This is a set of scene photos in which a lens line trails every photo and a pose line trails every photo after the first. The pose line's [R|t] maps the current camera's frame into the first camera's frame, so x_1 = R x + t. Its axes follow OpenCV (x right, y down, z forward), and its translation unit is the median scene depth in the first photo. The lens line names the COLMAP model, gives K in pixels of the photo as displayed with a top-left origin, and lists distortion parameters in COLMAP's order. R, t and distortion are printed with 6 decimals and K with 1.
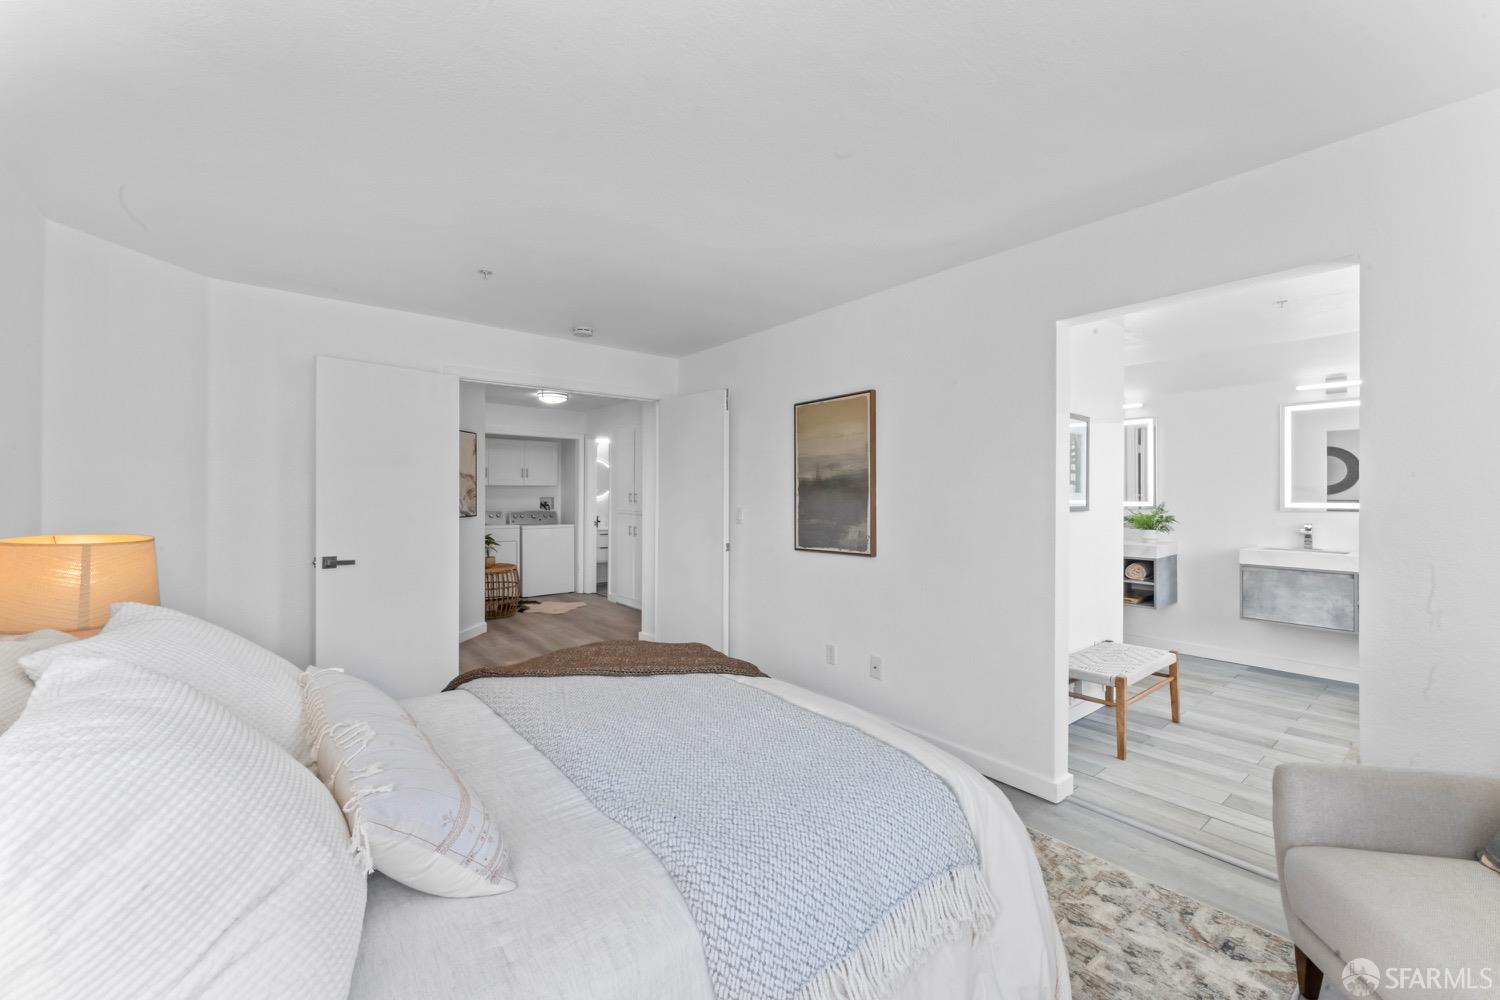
lens RADIAL K [[605.7, 0, 749.2], [0, 605.7, 495.5], [0, 0, 1]] dist [0.001182, 0.000075]
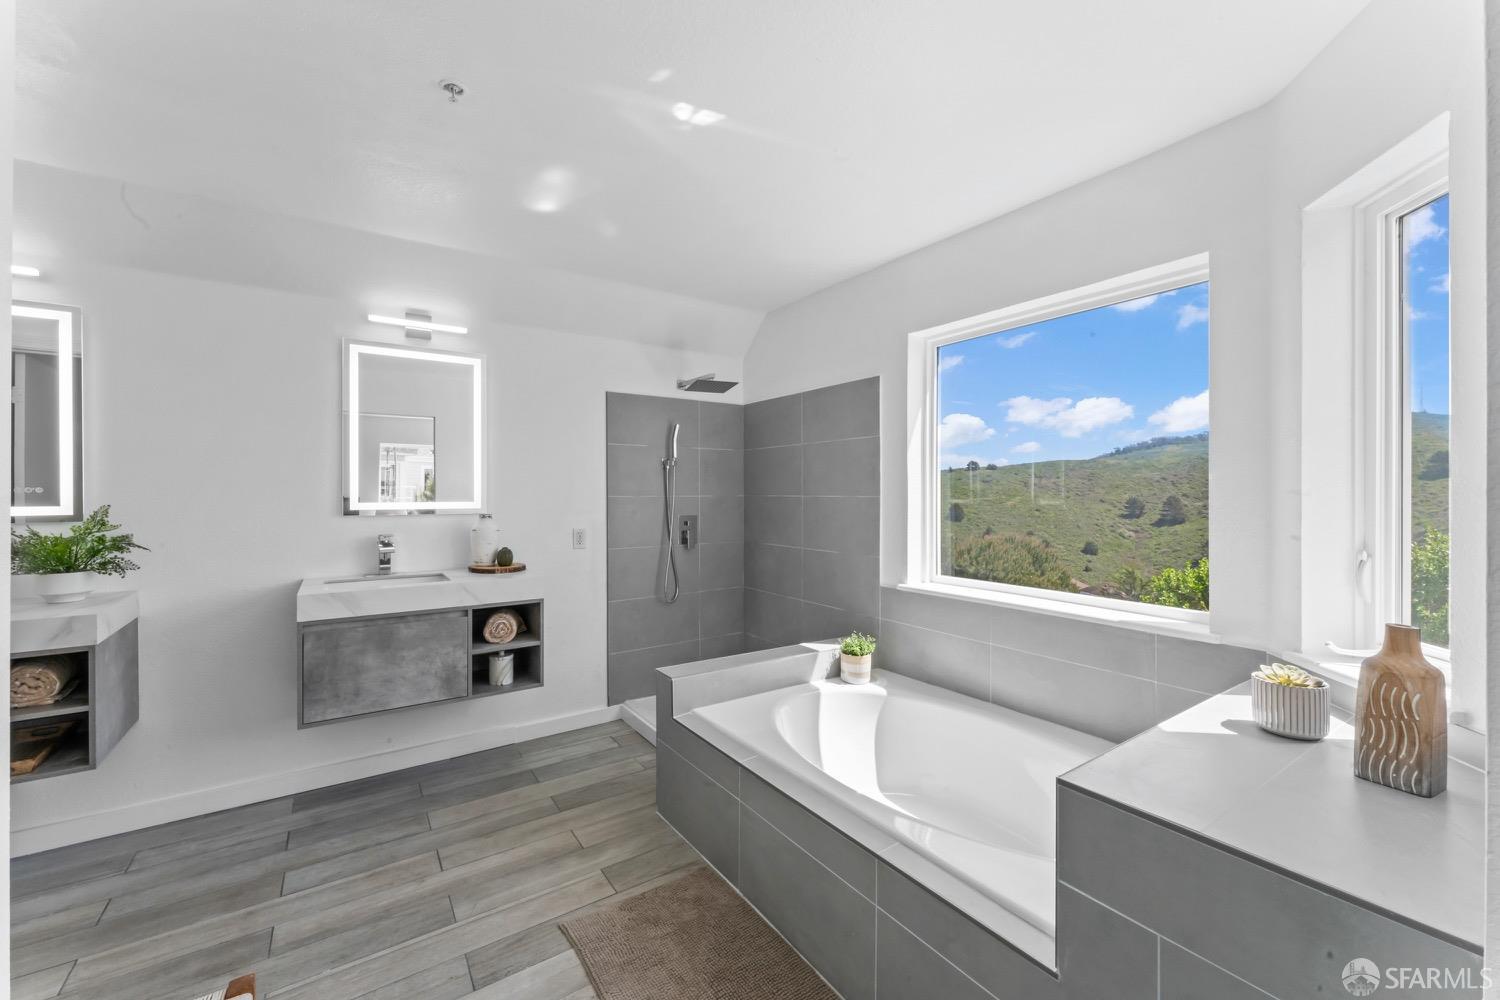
lens RADIAL K [[596.1, 0, 746.3], [0, 596.1, 493.3], [0, 0, 1]] dist [-0.000416, 0.000424]
pose [[0.088468, -0.003170, 0.996074, 0.343585], [0.002125, 0.999993, 0.002994, 0.002052], [-0.996077, 0.001852, 0.088474, 0.582502]]
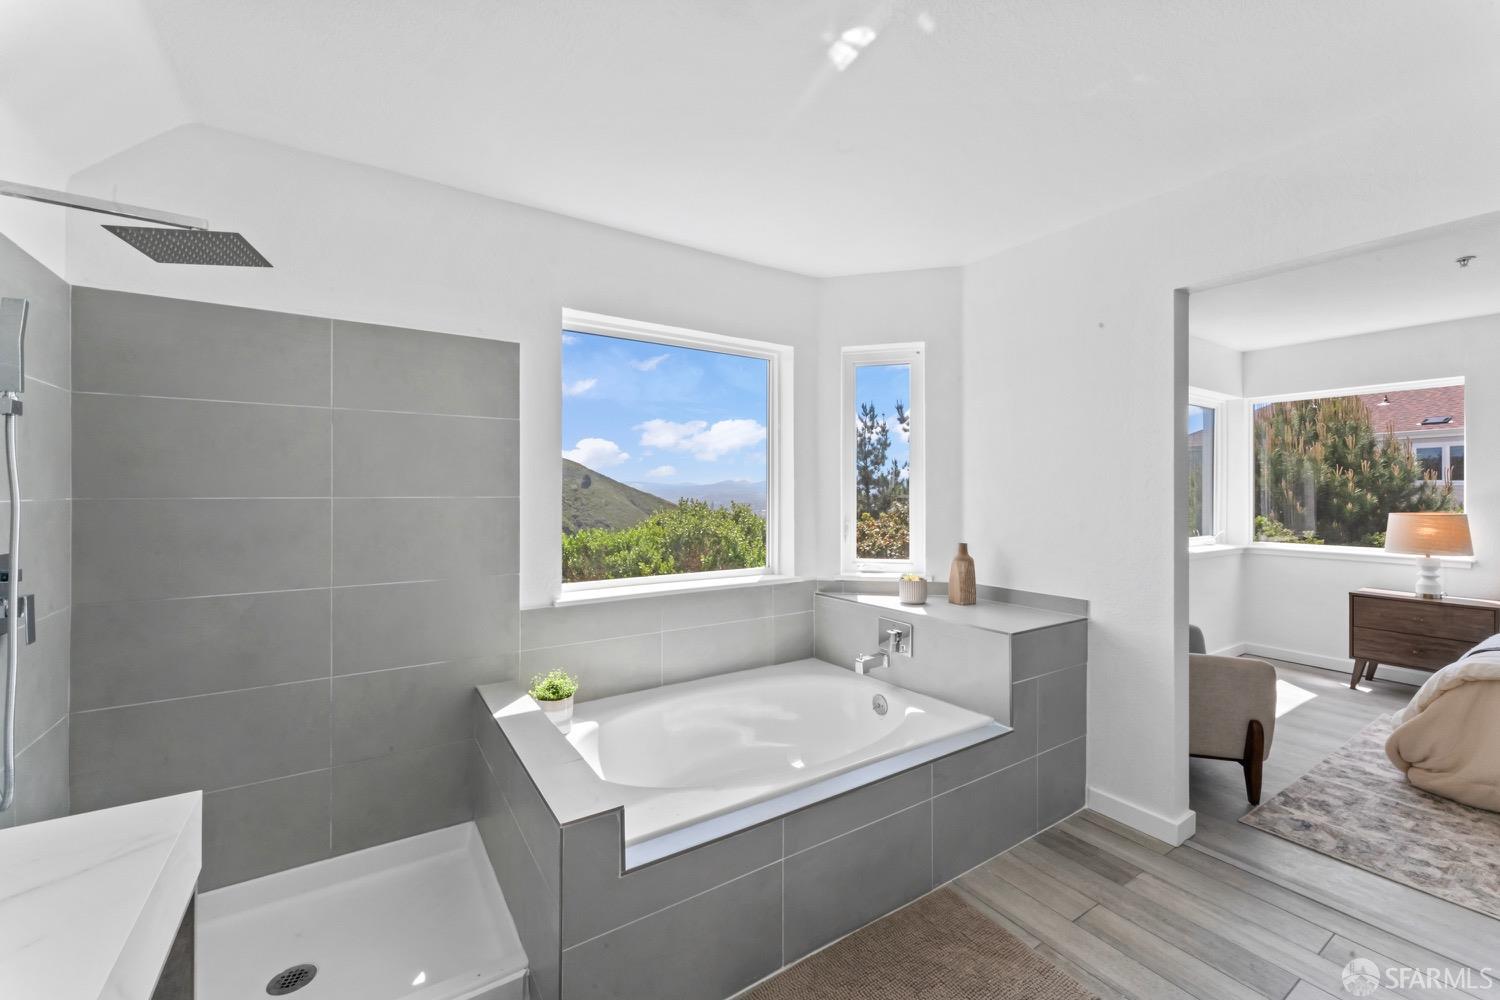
lens RADIAL K [[609.3, 0, 751.3], [0, 609.3, 493.1], [0, 0, 1]] dist [0.014248, -0.000431]
pose [[-0.995091, -0.010782, 0.098377, 0.771076], [-0.010274, 0.999931, 0.005678, -0.001104], [-0.098431, 0.004639, -0.995133, 1.014658]]
